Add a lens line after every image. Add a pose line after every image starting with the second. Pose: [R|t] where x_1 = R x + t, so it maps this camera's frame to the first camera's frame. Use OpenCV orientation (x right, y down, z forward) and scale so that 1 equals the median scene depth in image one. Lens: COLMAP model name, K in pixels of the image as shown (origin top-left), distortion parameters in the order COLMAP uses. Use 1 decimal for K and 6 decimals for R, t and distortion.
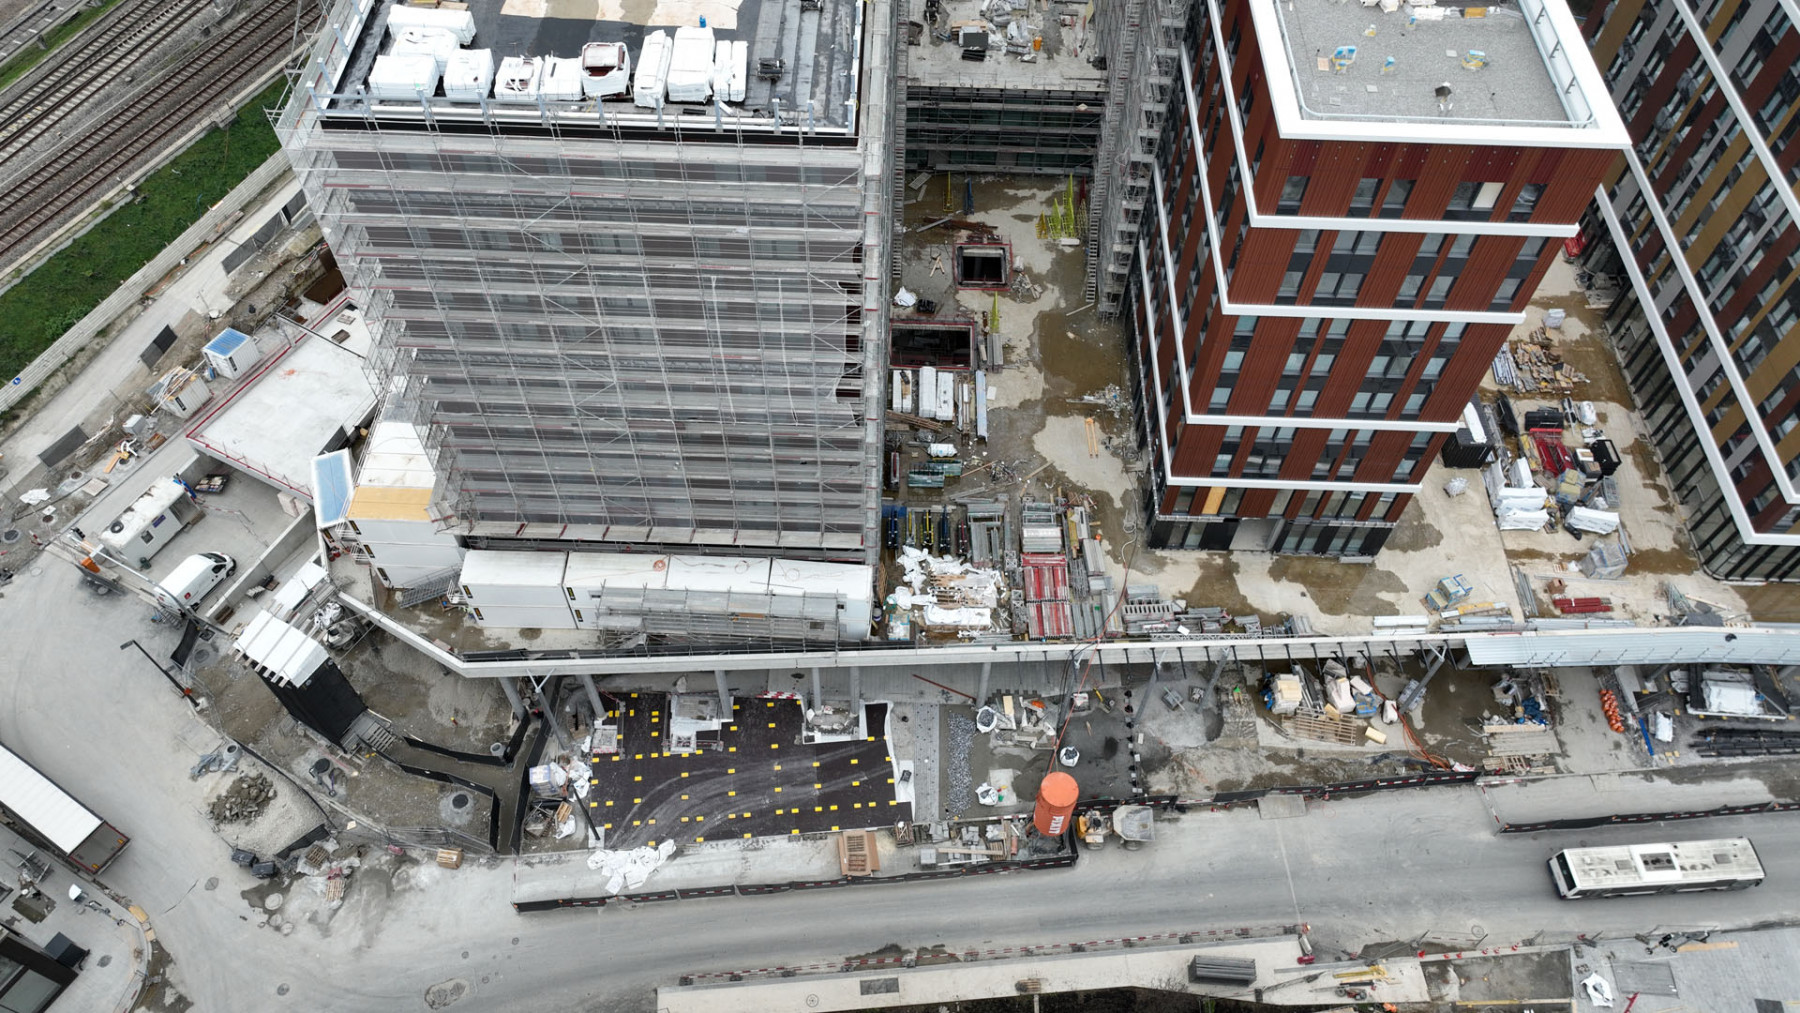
lens RADIAL K [[1272.0, 0, 898.4], [0, 1272.0, 505.3], [0, 0, 1]] dist [0.003621, 0.013197]
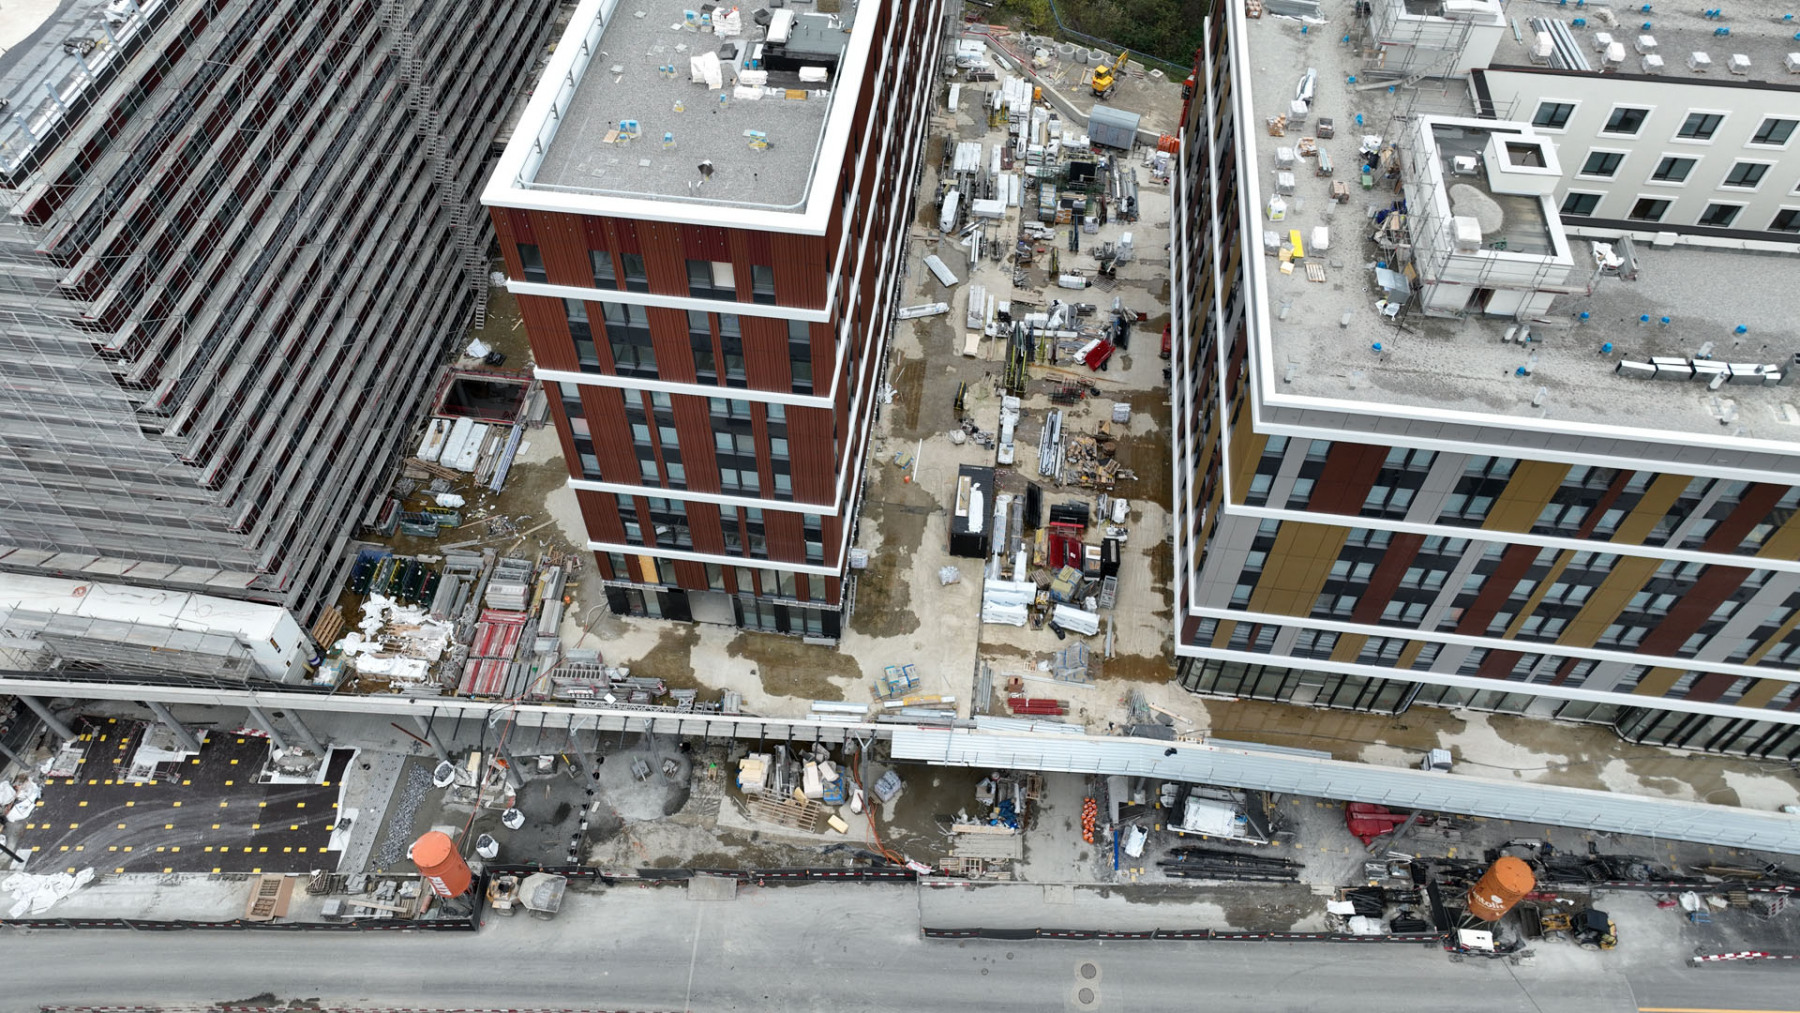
lens RADIAL K [[1272.0, 0, 901.1], [0, 1272.0, 505.9], [0, 0, 1]] dist [0.003621, 0.013197]
pose [[0.995261, 0.071555, -0.065850, 0.481656], [-0.074630, 0.996173, -0.045493, -0.021346], [0.062343, 0.050192, 0.996792, 0.023838]]
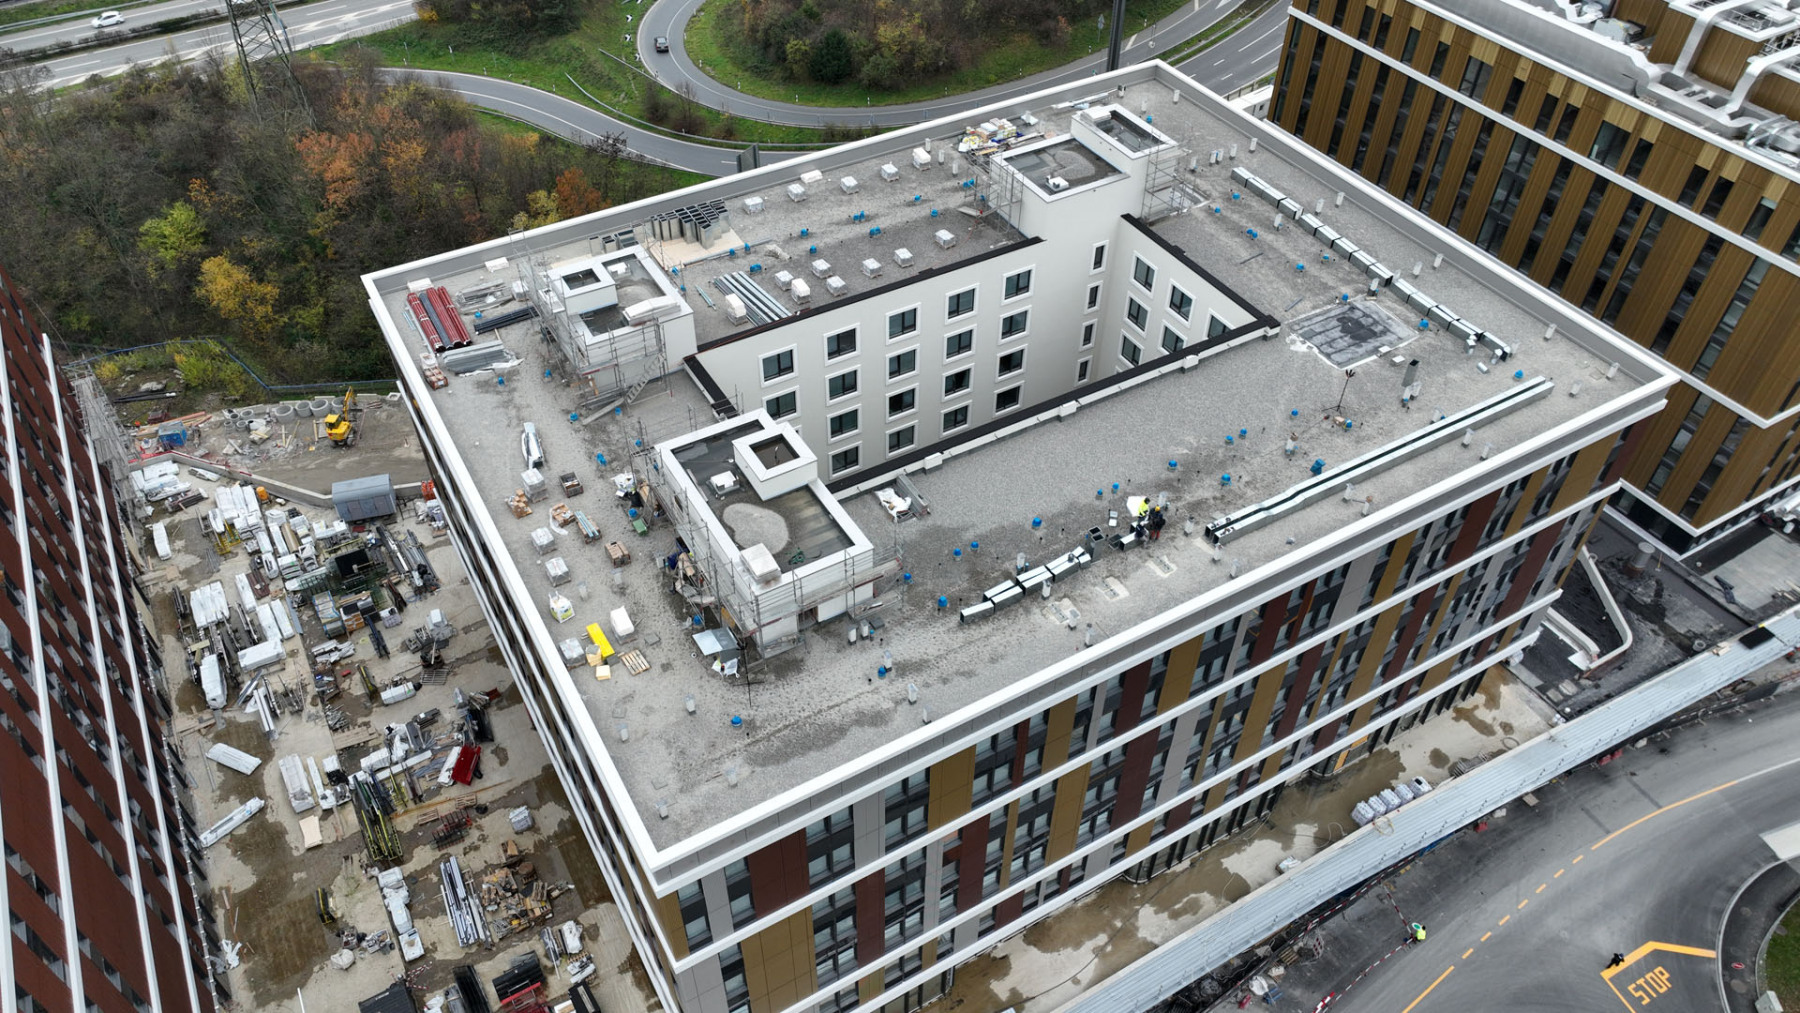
lens RADIAL K [[1272.0, 0, 899.0], [0, 1272.0, 507.4], [0, 0, 1]] dist [0.003621, 0.013197]
pose [[0.852094, -0.372873, 0.367288, 0.574014], [0.433380, 0.896118, -0.095681, -0.165351], [-0.293457, 0.240704, 0.925173, 0.125263]]
